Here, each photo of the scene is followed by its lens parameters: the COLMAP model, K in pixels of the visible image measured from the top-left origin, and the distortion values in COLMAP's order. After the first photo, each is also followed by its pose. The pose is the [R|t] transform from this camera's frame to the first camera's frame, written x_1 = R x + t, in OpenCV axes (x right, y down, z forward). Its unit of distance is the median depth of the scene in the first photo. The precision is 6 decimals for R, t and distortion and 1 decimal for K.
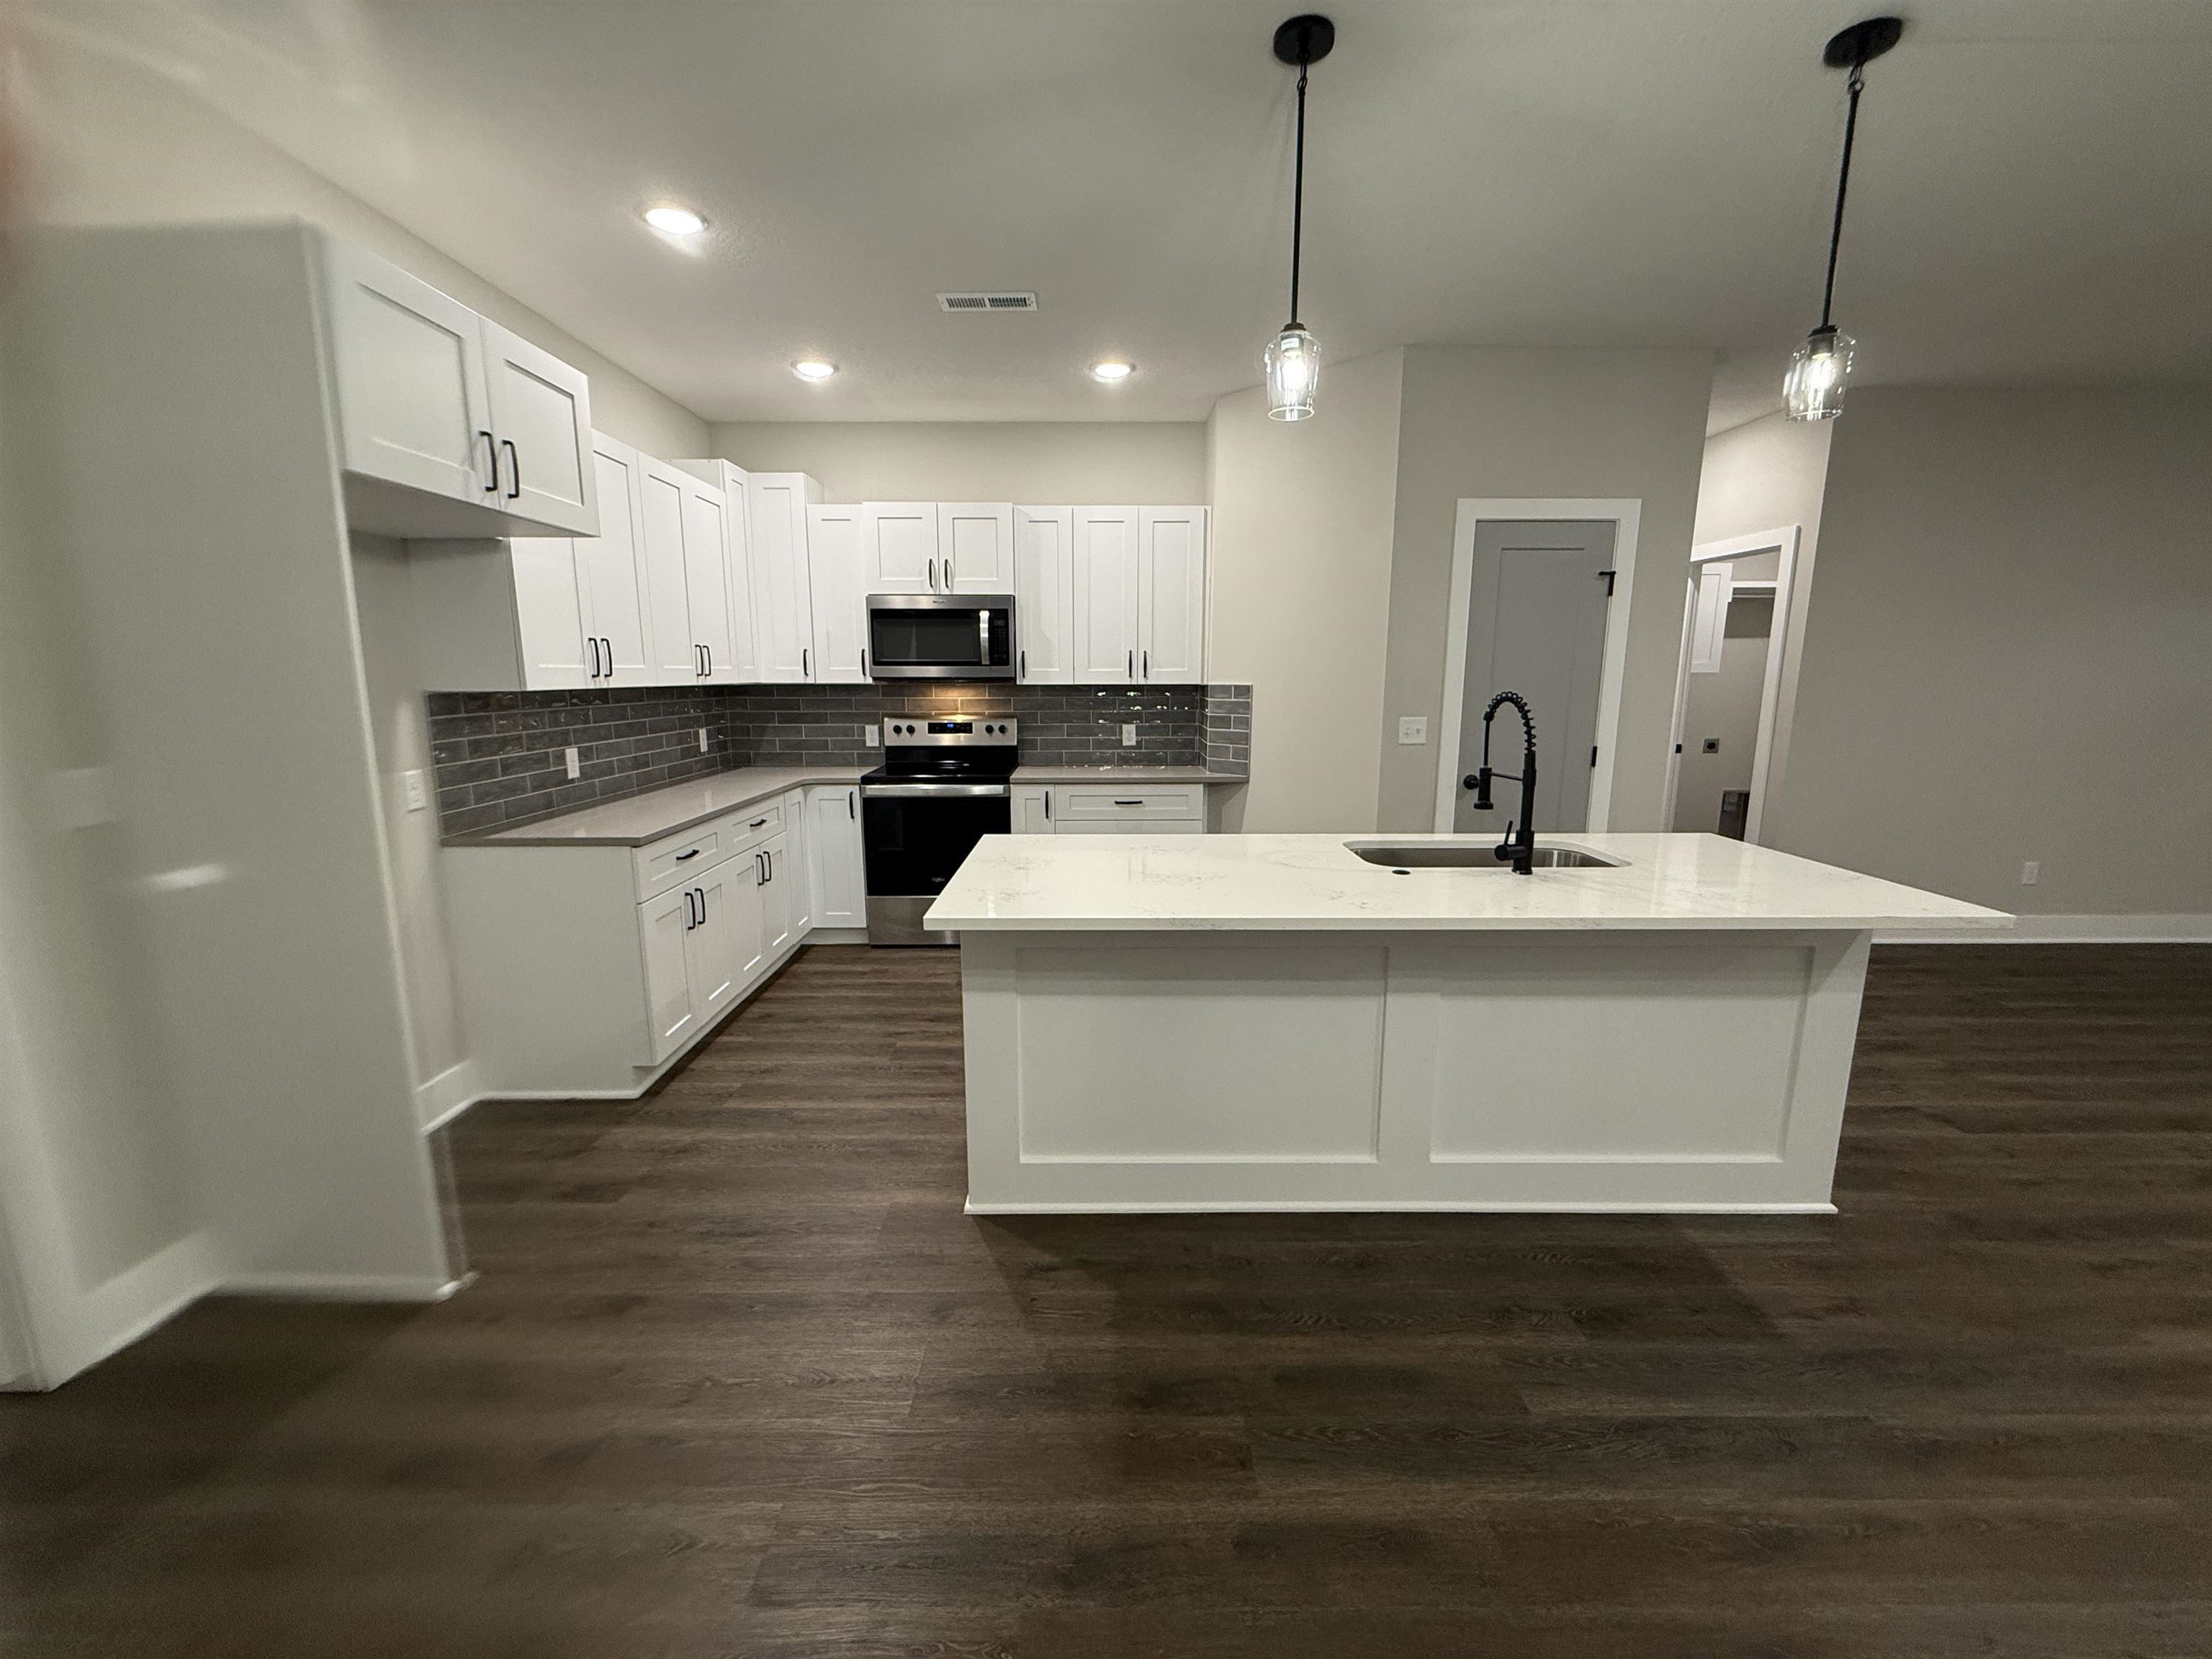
lens RADIAL K [[884.0, 0, 1103.3], [0, 884.0, 827.1], [0, 0, 1]] dist [-0.001561, -0.000418]
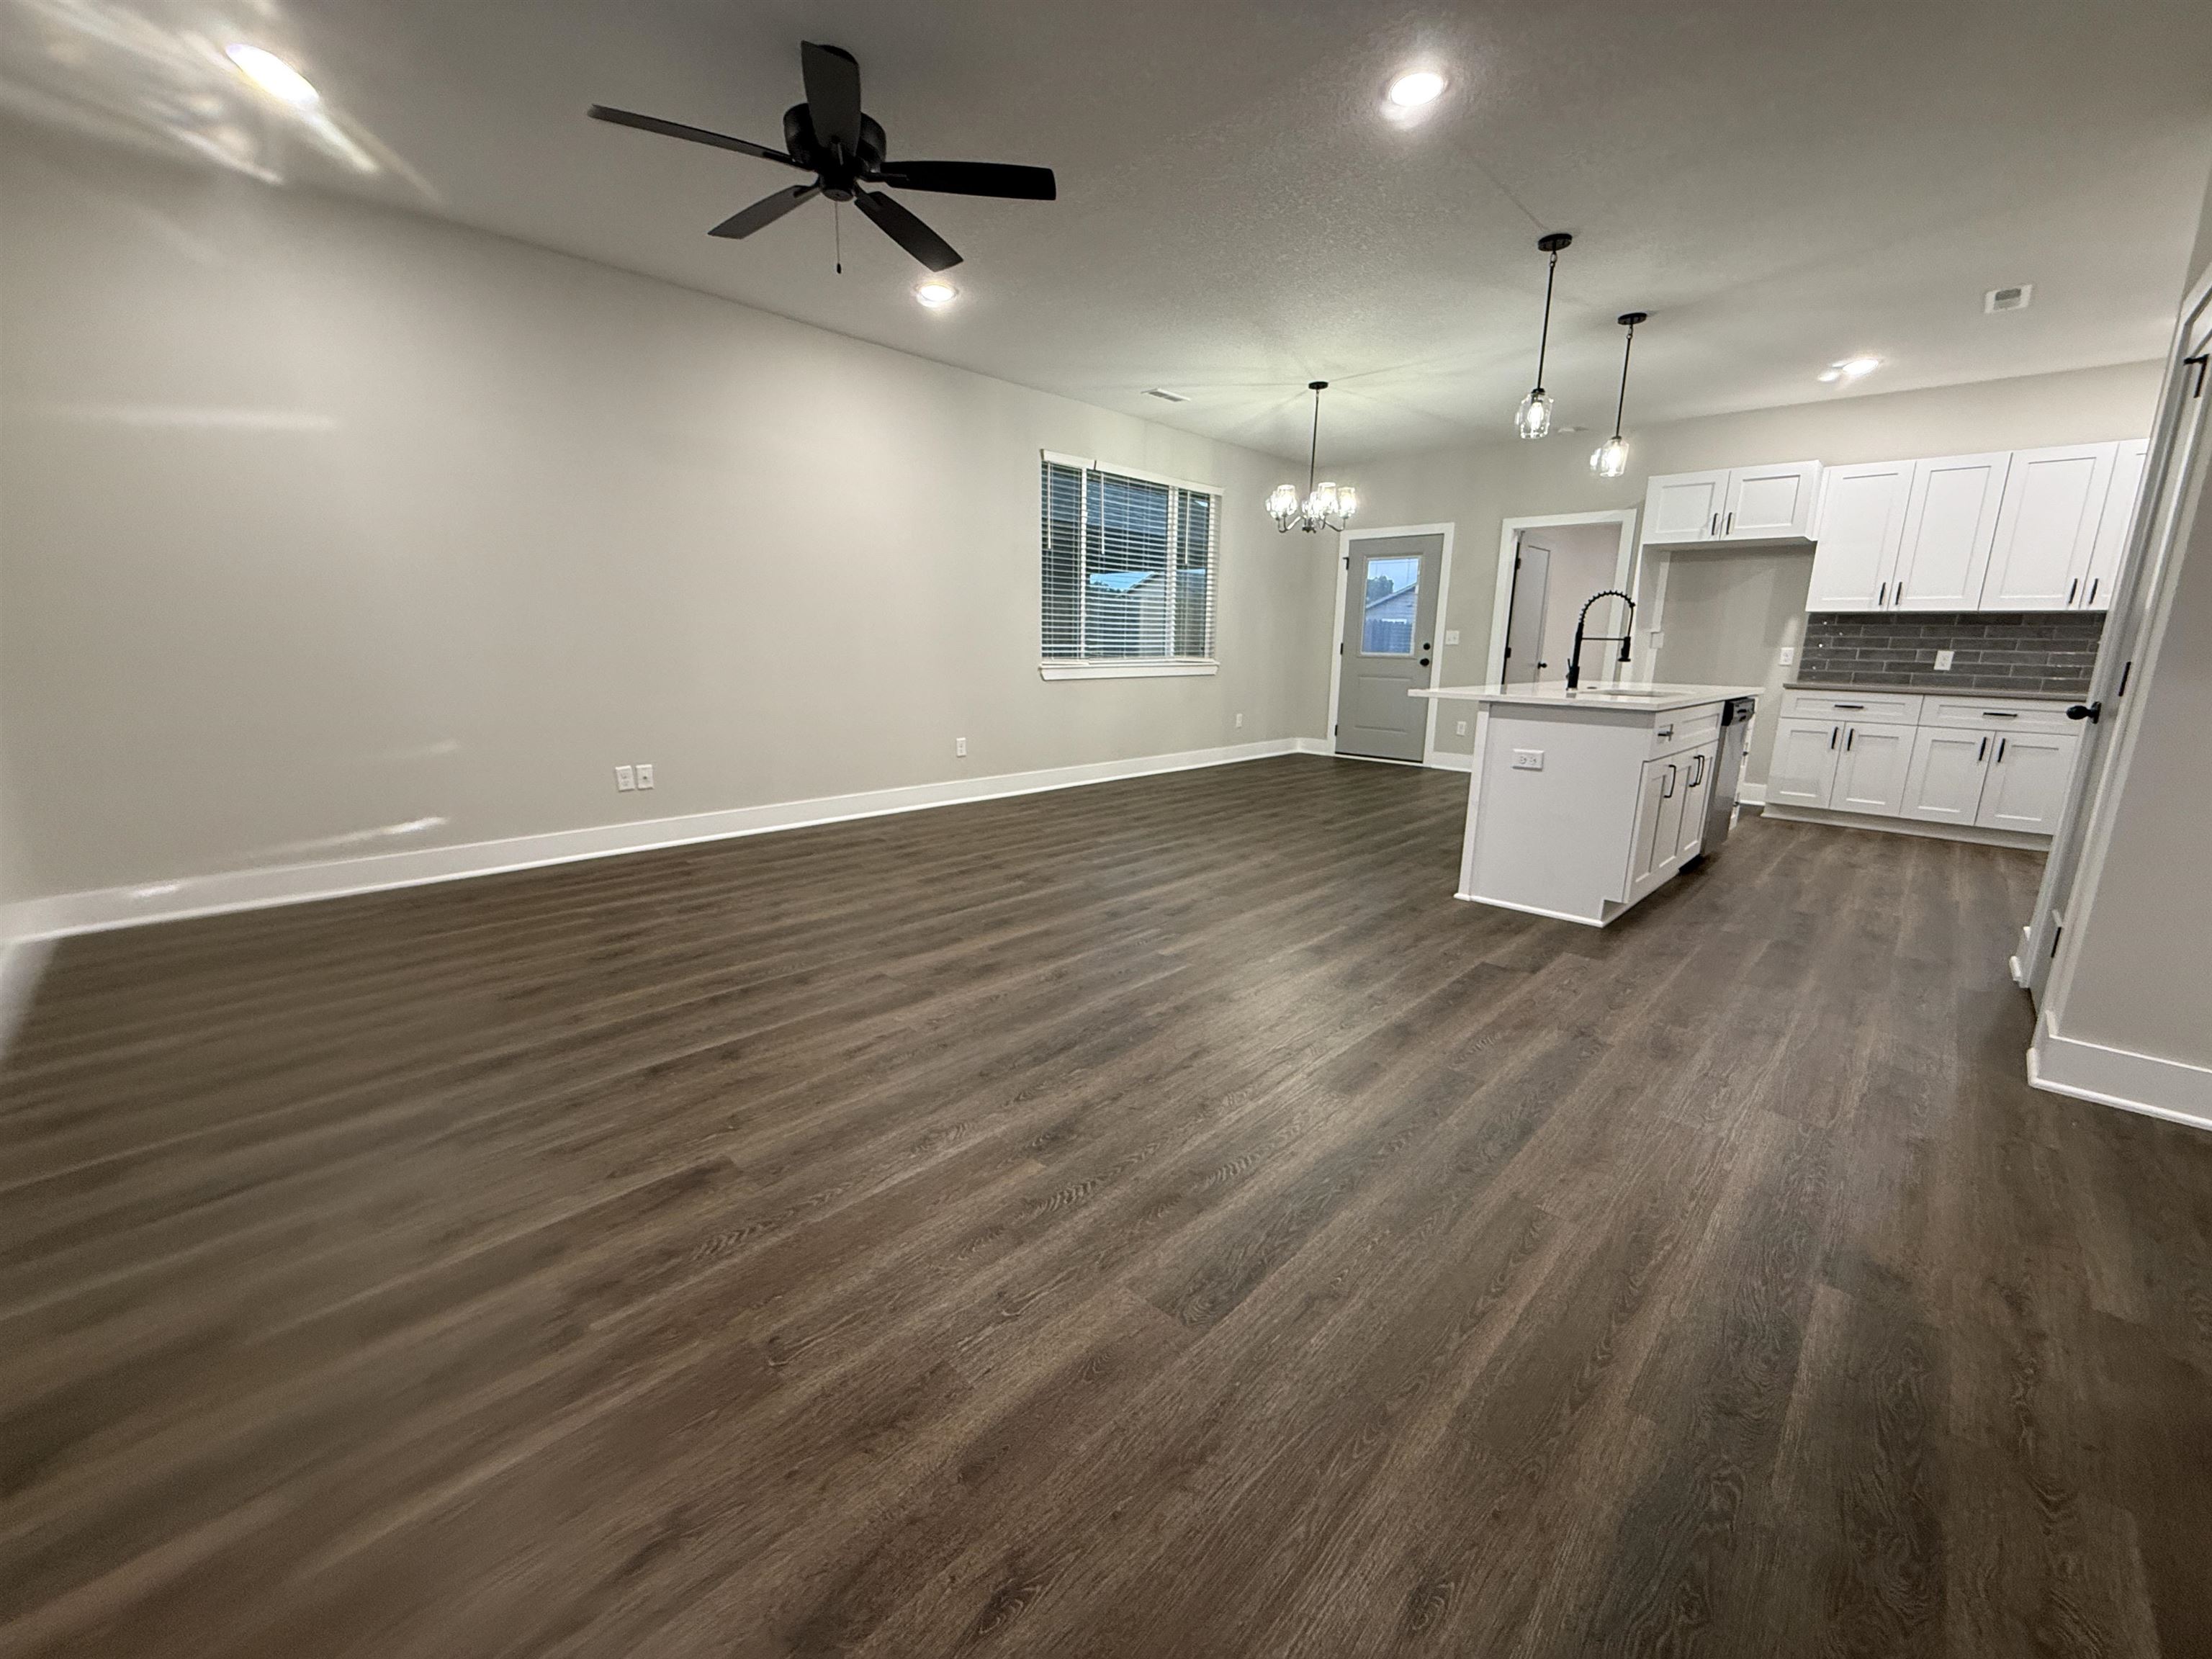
lens RADIAL K [[884.0, 0, 1096.2], [0, 884.0, 833.9], [0, 0, 1]] dist [-0.001561, -0.000418]
pose [[-0.700425, 0.142705, -0.699314, 1.534094], [-0.141404, 0.932639, 0.331947, -0.085163], [0.699578, 0.331390, -0.633065, 0.961737]]
